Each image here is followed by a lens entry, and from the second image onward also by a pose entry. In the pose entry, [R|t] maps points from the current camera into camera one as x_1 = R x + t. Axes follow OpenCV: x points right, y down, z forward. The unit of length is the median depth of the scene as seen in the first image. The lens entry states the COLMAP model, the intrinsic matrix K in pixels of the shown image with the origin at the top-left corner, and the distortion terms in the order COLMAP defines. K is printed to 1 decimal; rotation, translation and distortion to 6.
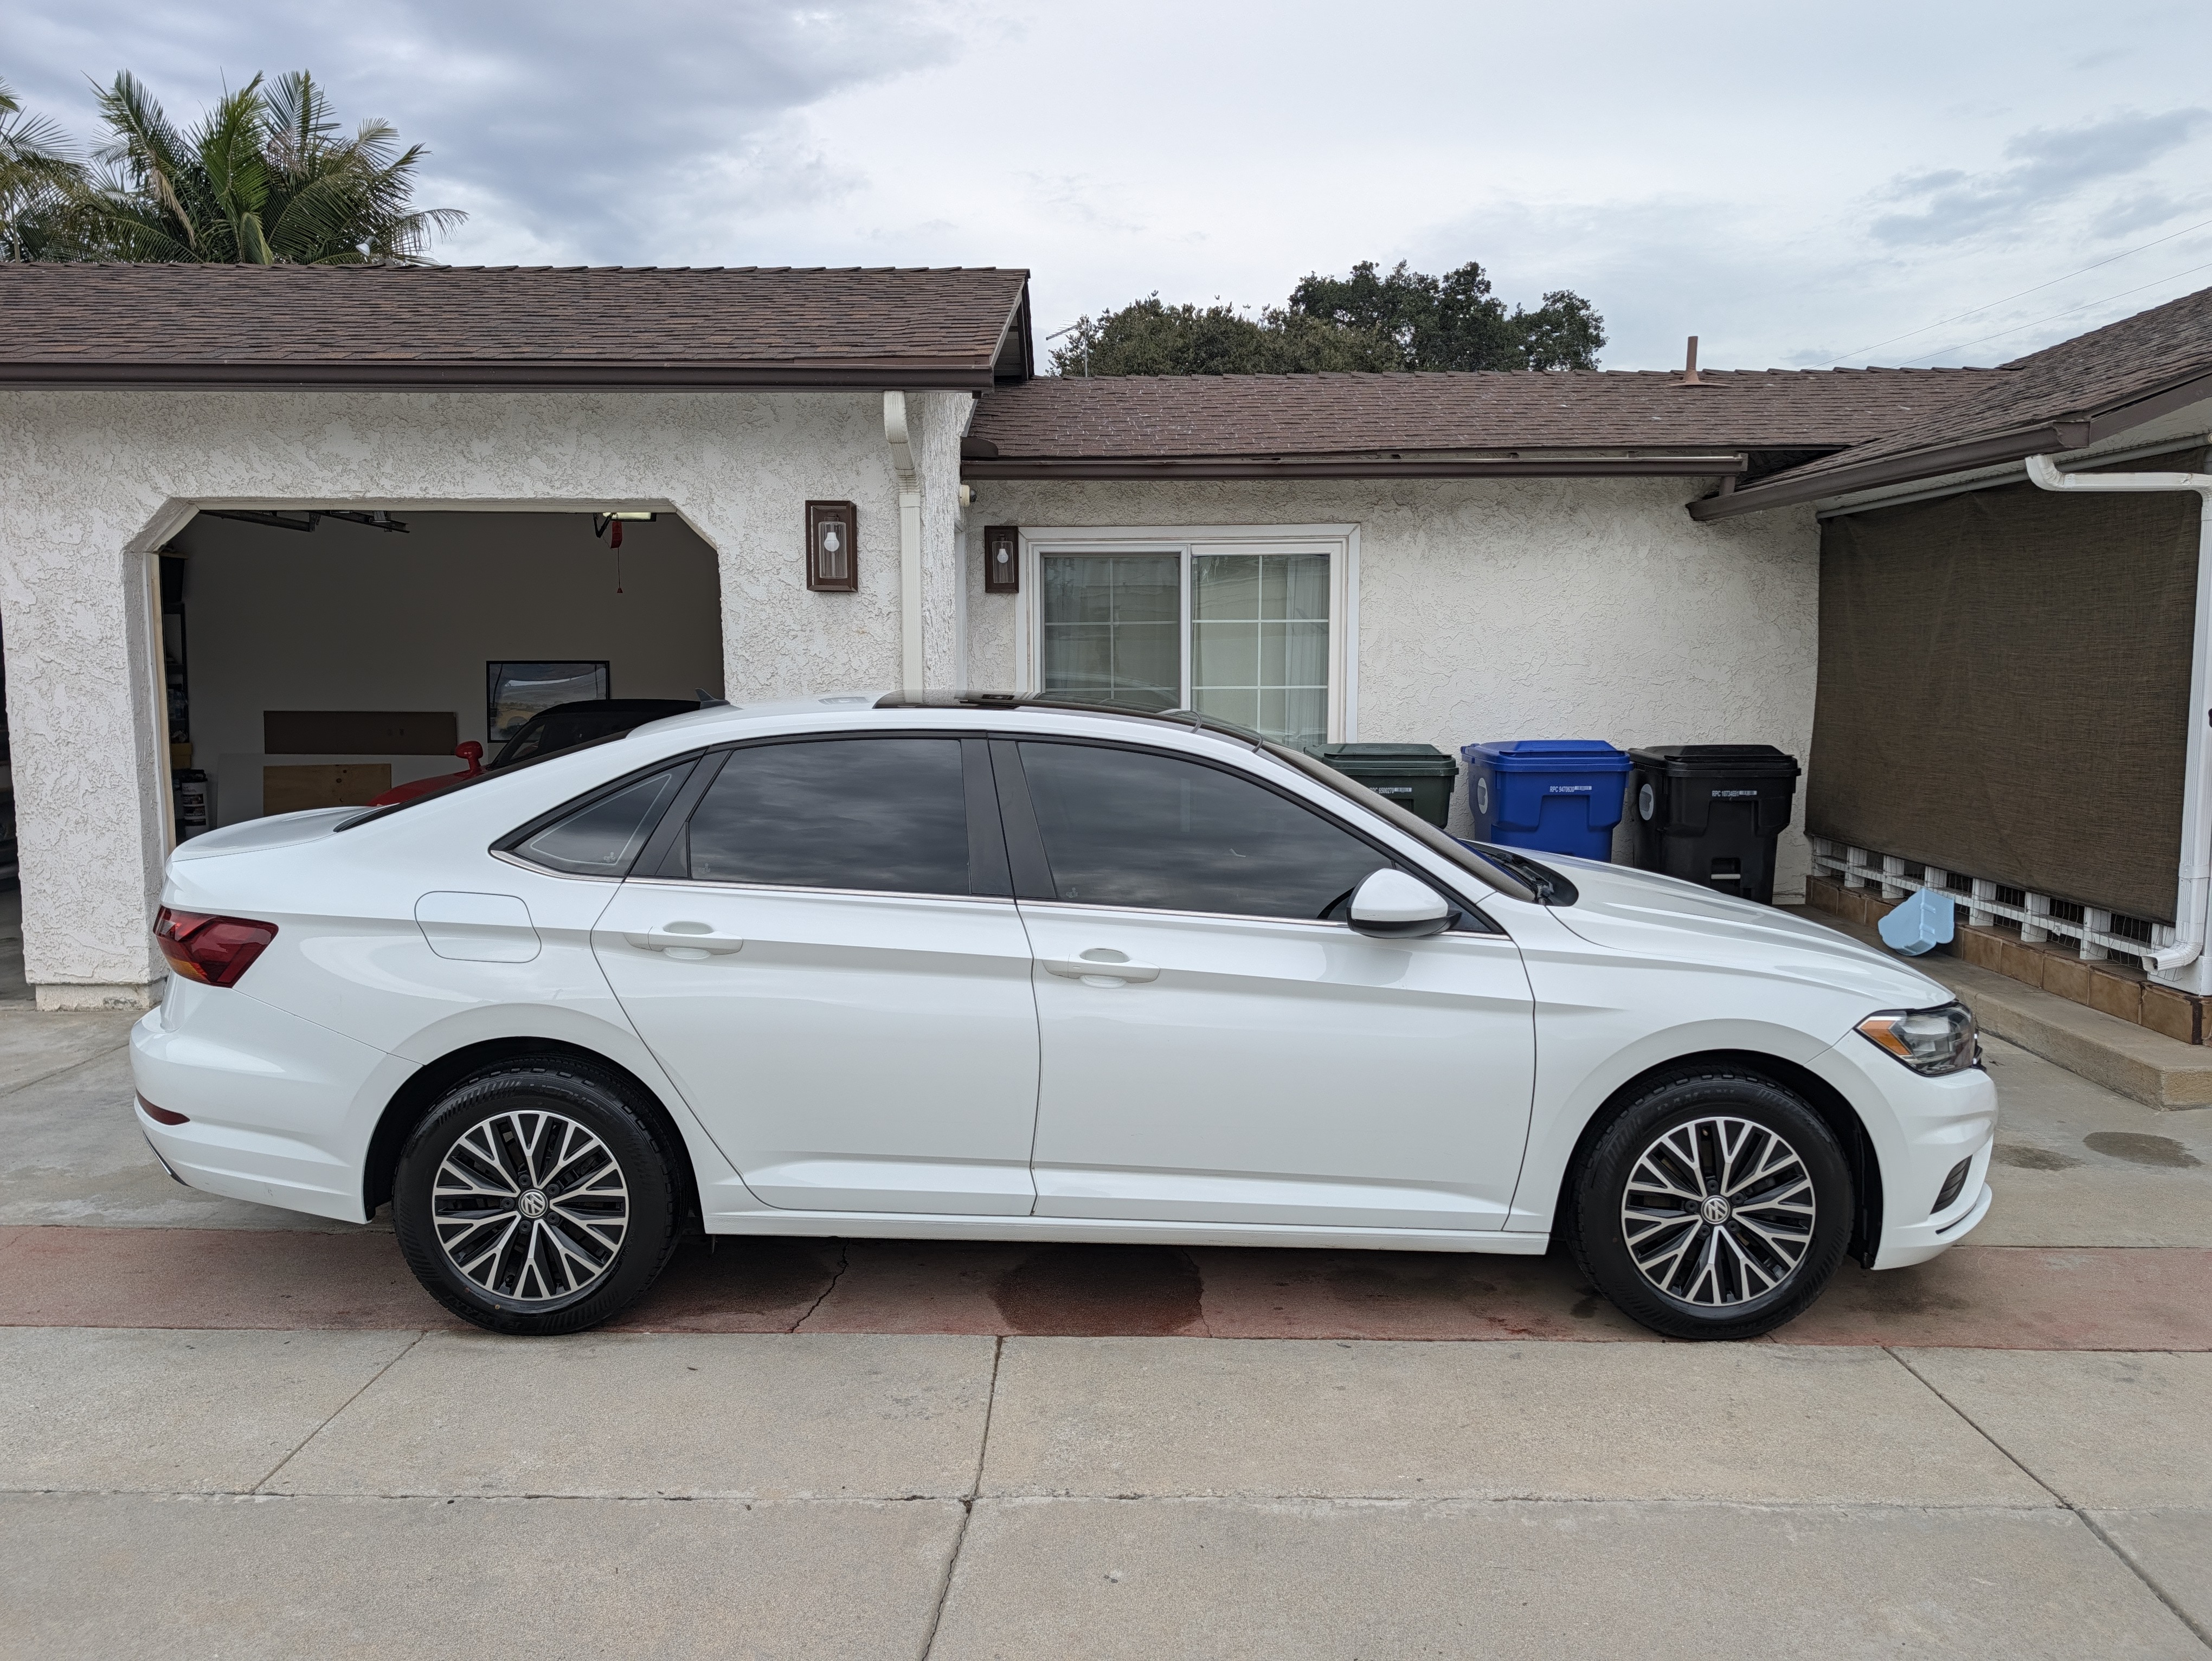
lens RADIAL K [[1577.8, 0, 1101.1], [0, 1577.8, 820.4], [0, 0, 1]] dist [0.026259, -0.021810]
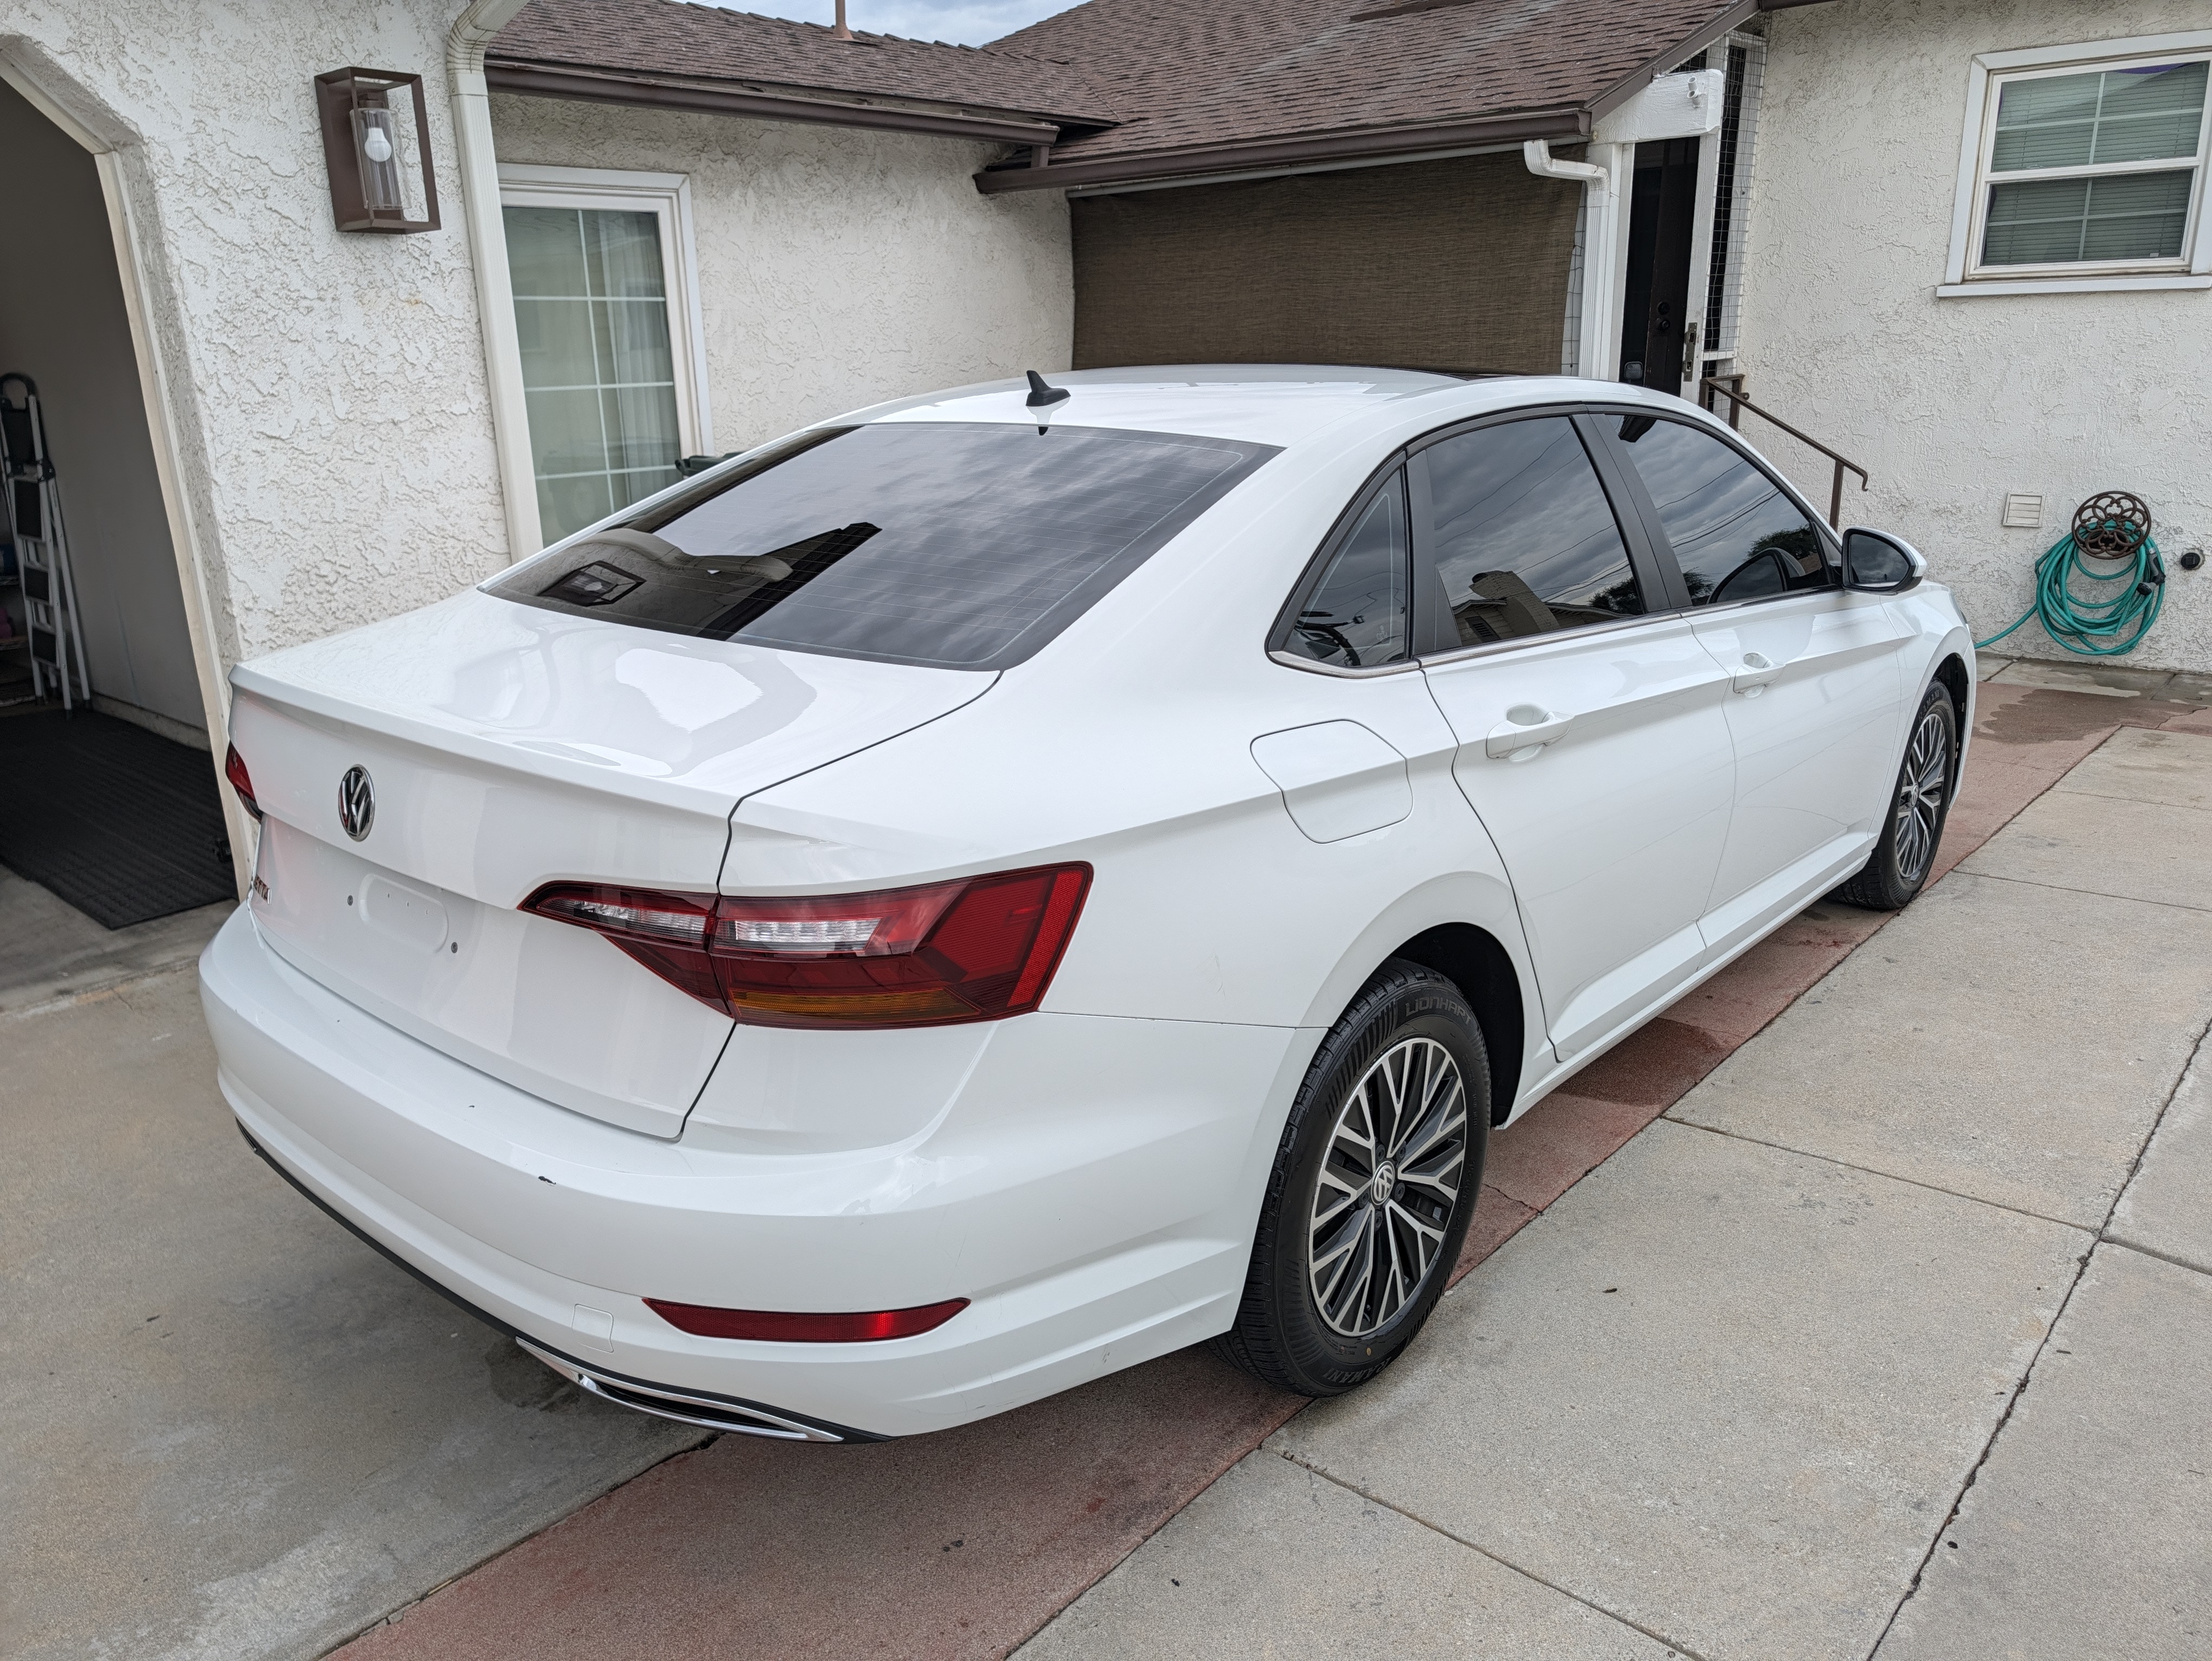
lens RADIAL K [[1598.8, 0, 1088.3], [0, 1598.8, 805.0], [0, 0, 1]] dist [0.017986, -0.008249]
pose [[0.662373, -0.221690, 0.715622, -0.477294], [0.101235, 0.972940, 0.207701, -0.030399], [-0.742303, -0.065130, 0.666892, 0.363942]]
